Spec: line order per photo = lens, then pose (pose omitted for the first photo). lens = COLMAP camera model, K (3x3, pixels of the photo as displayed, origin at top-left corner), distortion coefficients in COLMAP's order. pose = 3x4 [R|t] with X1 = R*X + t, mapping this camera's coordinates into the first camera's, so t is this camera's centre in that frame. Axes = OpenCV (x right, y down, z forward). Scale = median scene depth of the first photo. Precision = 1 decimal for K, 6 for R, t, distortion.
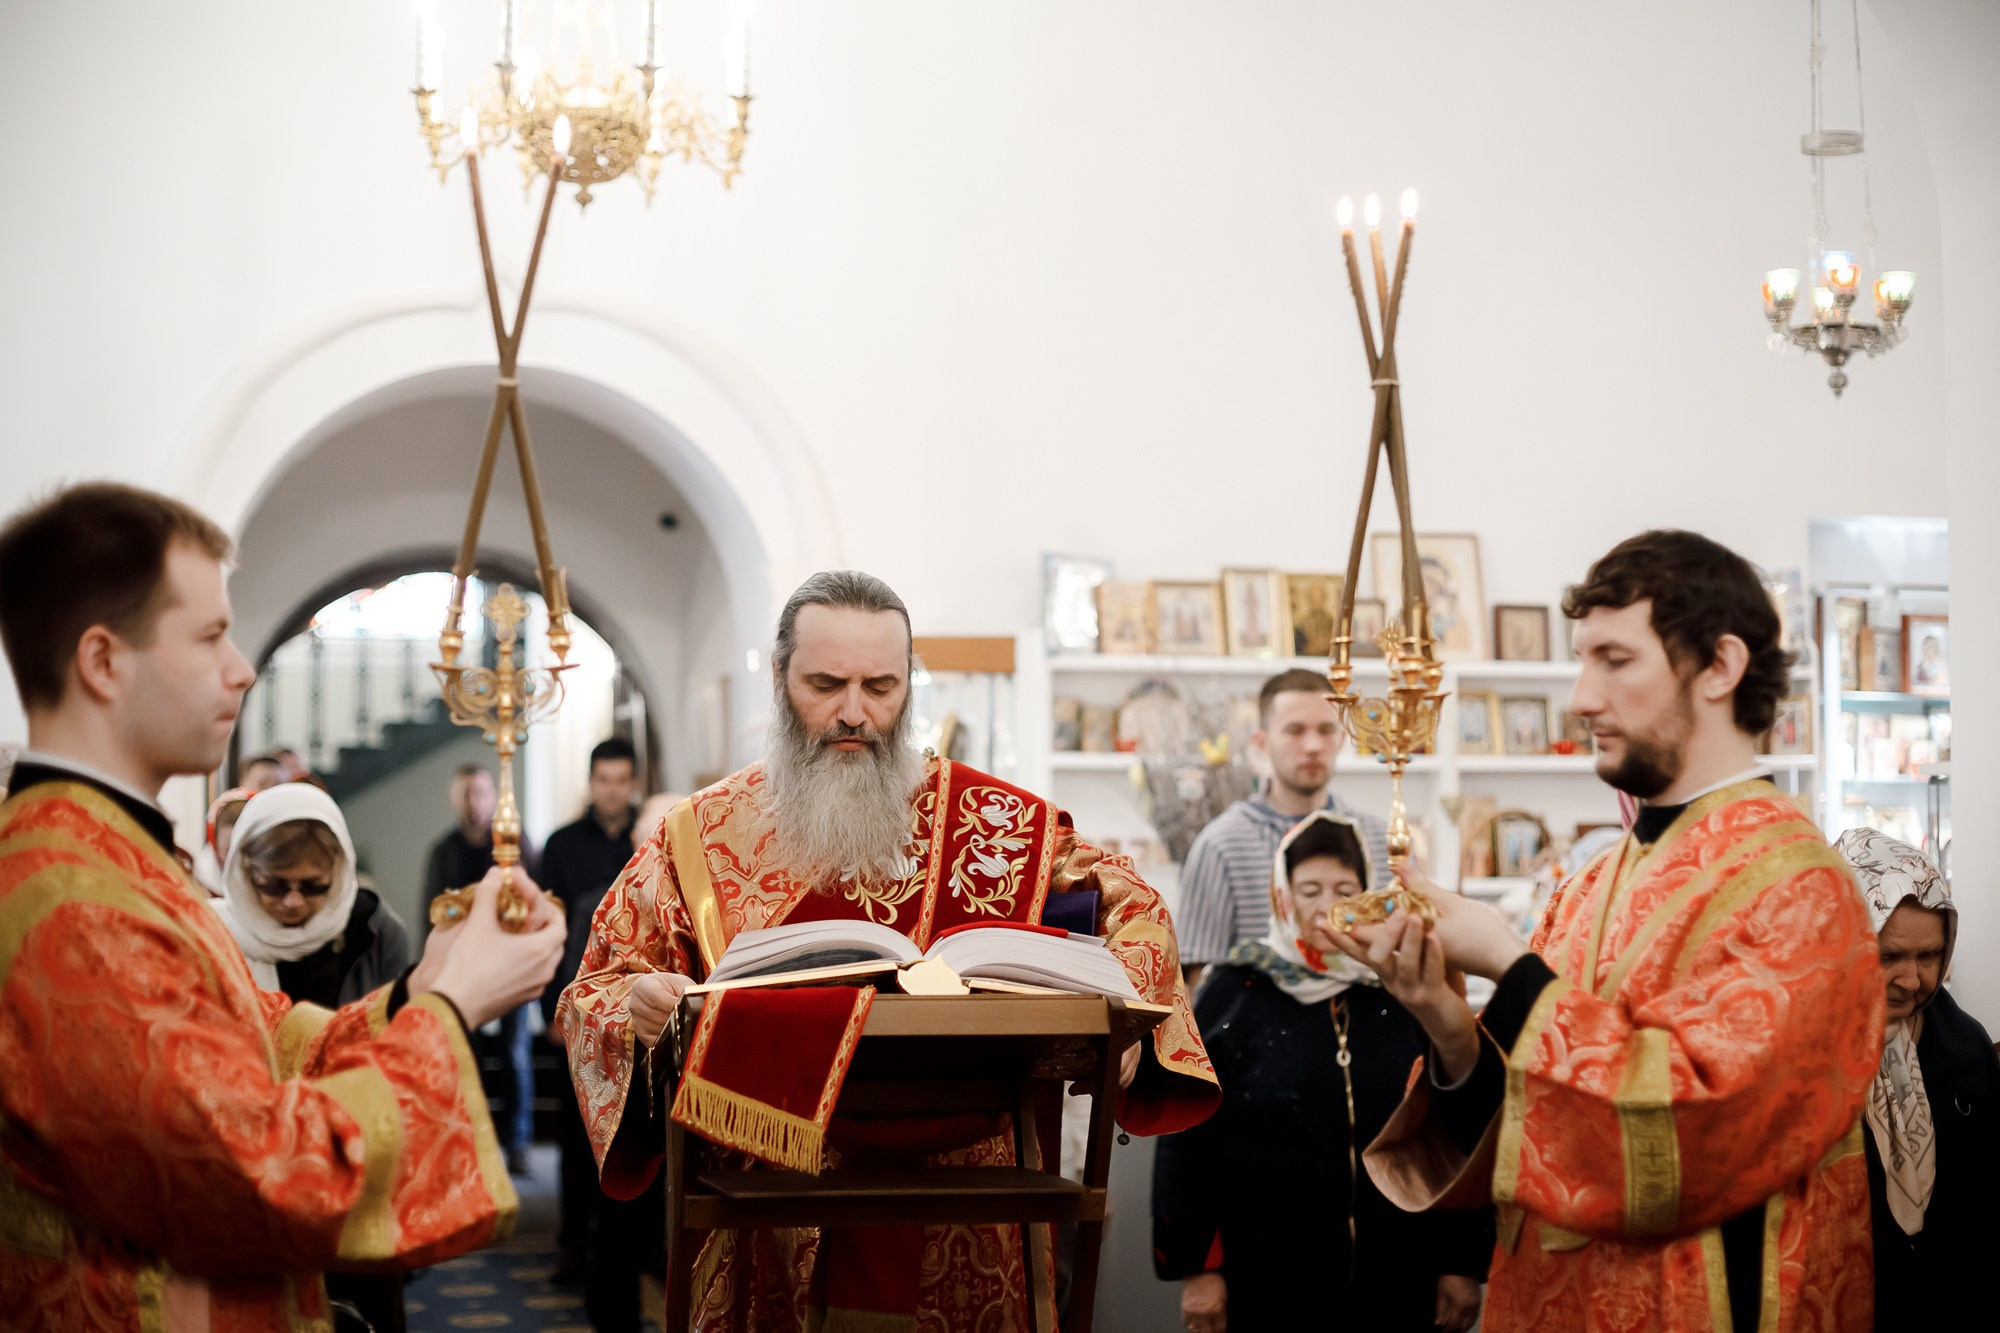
lens RADIAL K [[2877.3, 0, 929.4], [0, 2877.3, 694.0], [0, 0, 1]] dist [-0.041168, 0.000000]
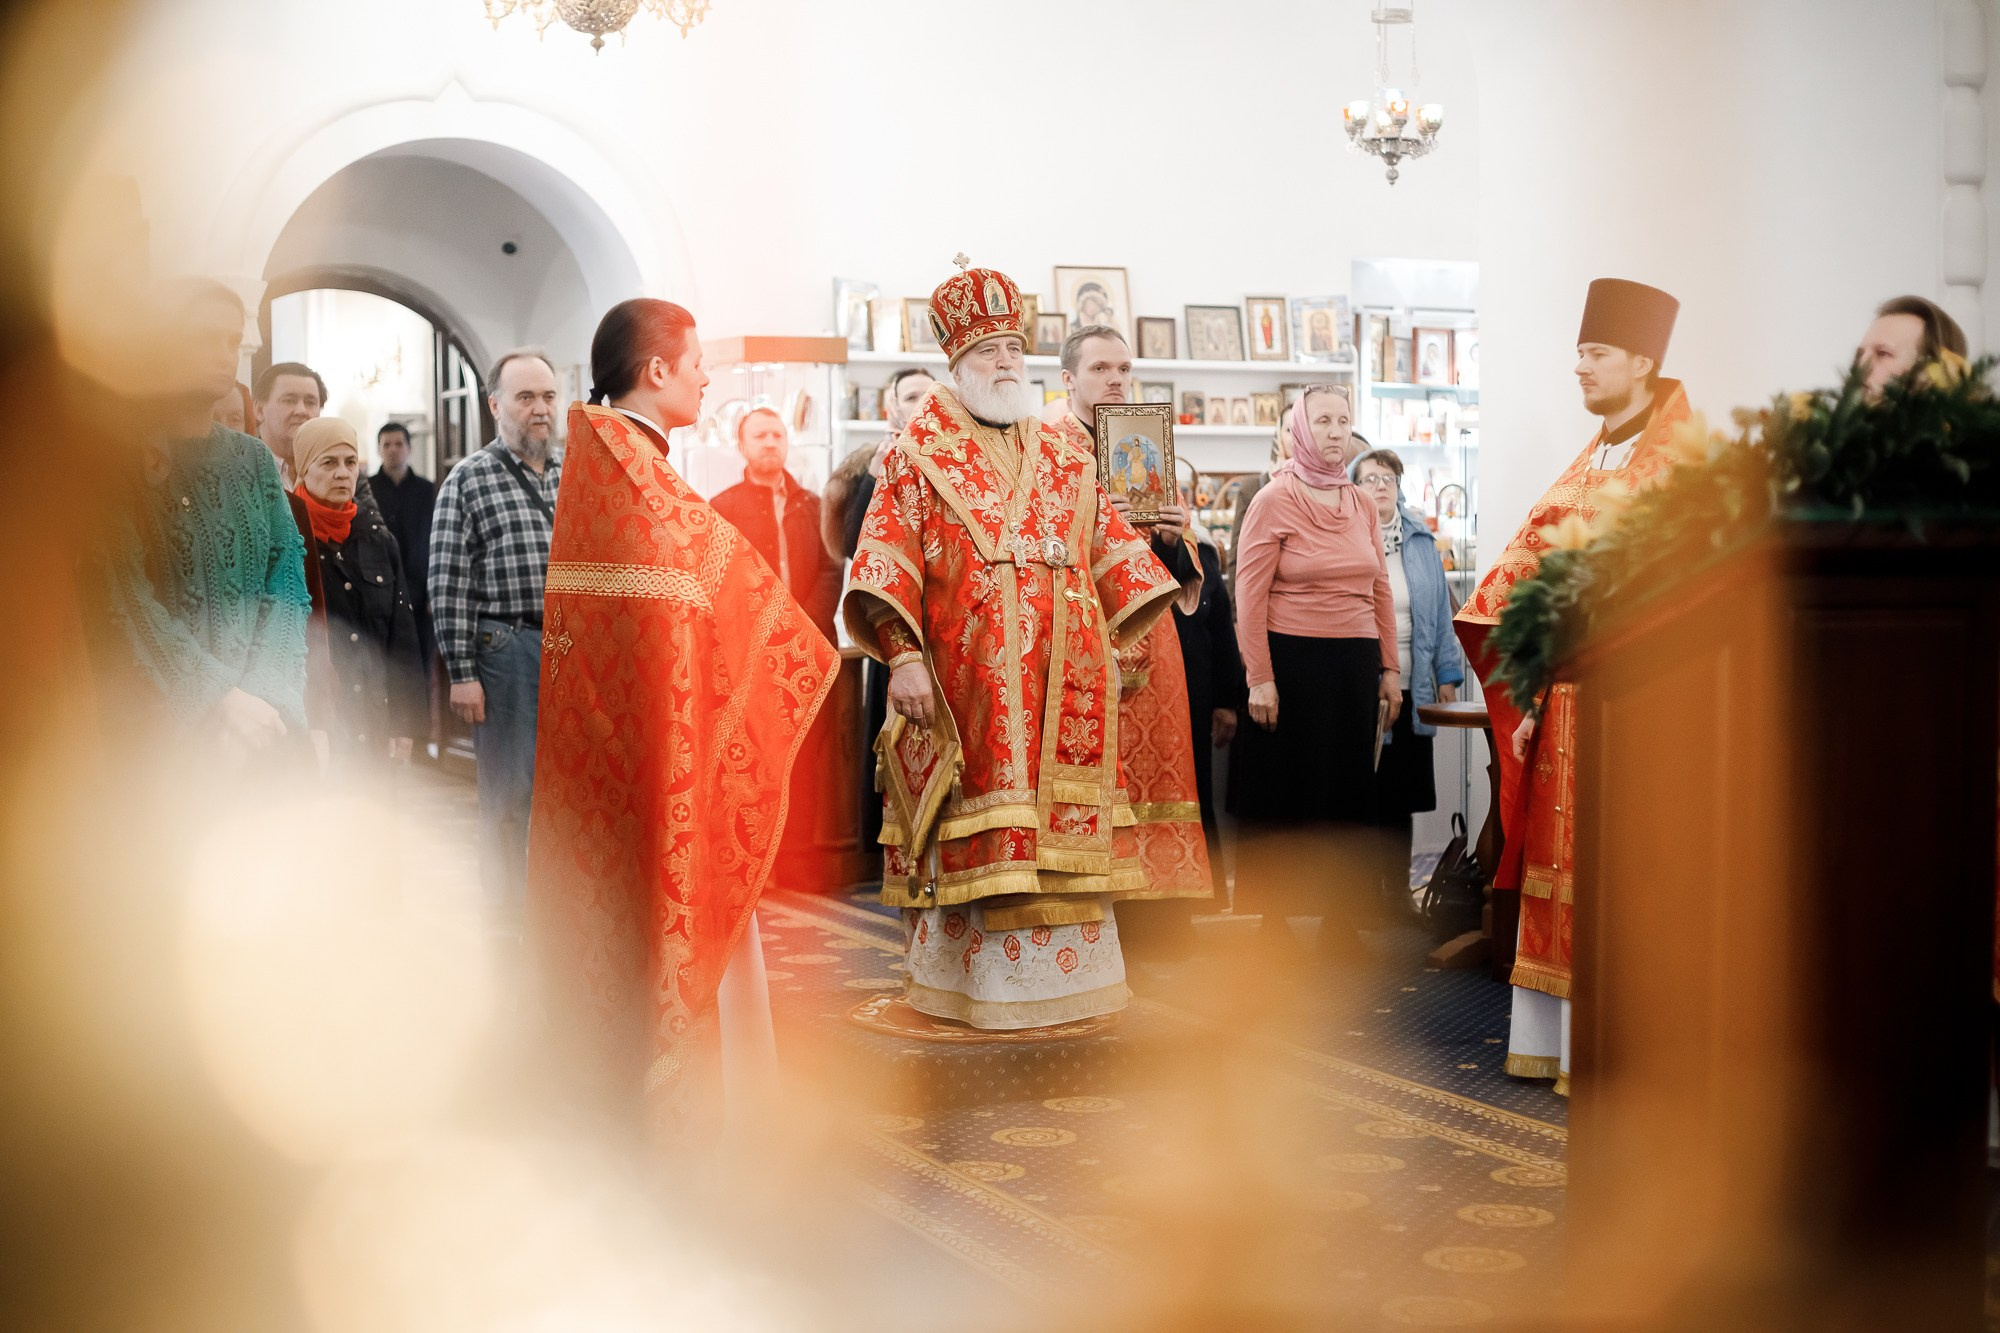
lens RADIAL K [[2877.3, 0, 981.2], [0, 2877.3, 671.4], [0, 0, 1]] dist [-0.041168, 0.000000]
pose [[0.979035, -0.012859, 0.203287, -0.164631], [-0.007528, 0.995039, 0.099197, 0.002092], [-0.203554, -0.098648, 0.974081, -0.364897]]
